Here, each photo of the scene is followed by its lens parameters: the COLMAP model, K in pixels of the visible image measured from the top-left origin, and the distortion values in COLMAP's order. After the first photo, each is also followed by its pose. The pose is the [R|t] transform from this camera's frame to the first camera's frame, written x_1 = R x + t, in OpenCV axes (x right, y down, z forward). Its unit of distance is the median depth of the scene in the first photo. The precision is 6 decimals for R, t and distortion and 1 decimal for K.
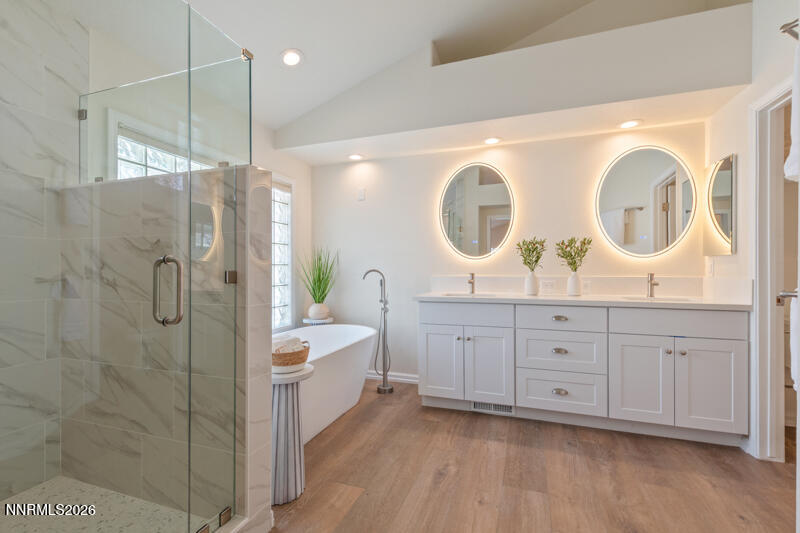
lens RADIAL K [[353.8, 0, 401.4], [0, 353.8, 270.7], [0, 0, 1]] dist [0.007447, -0.000225]
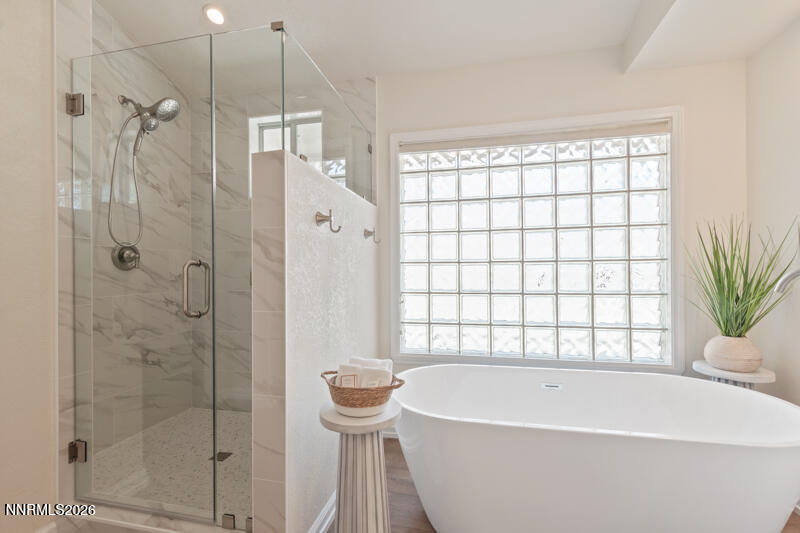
lens RADIAL K [[359.0, 0, 402.2], [0, 359.0, 267.9], [0, 0, 1]] dist [0.003996, -0.000630]
pose [[0.113764, -0.008338, -0.993473, 0.324610], [0.003140, 0.999963, -0.008033, 0.000001], [0.993503, -0.002205, 0.113786, 0.795985]]
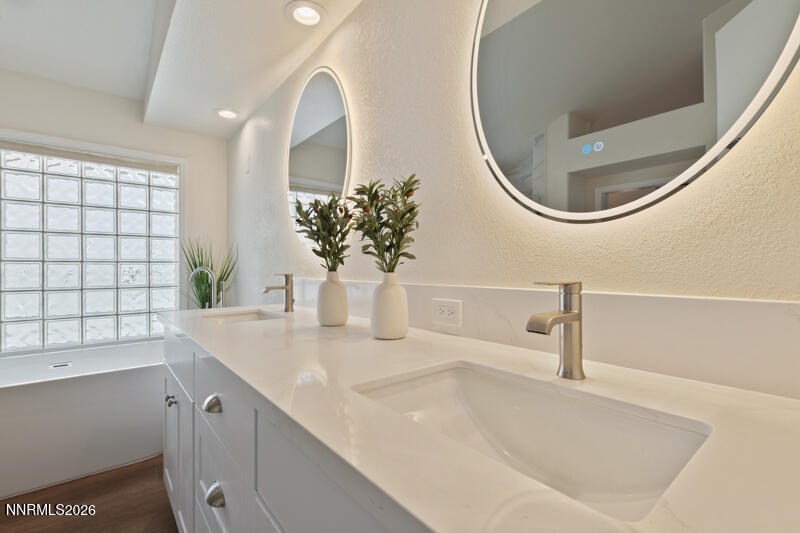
lens RADIAL K [[359.0, 0, 402.2], [0, 359.0, 267.9], [0, 0, 1]] dist [0.003996, -0.000630]
pose [[0.856634, -0.001910, -0.515922, 0.877364], [-0.002048, 0.999973, -0.007103, 0.001760], [0.515921, 0.007141, 0.856606, 0.866932]]
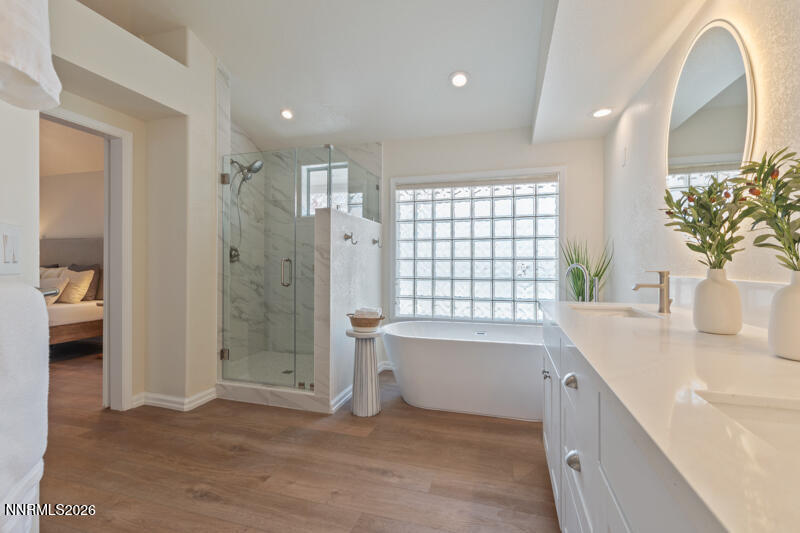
lens RADIAL K [[359.0, 0, 402.2], [0, 359.0, 267.9], [0, 0, 1]] dist [0.003996, -0.000630]
pose [[0.047739, 0.009070, -0.998819, 0.944857], [-0.006675, 0.999939, 0.008761, 0.001104], [0.998838, 0.006249, 0.047796, 0.858870]]
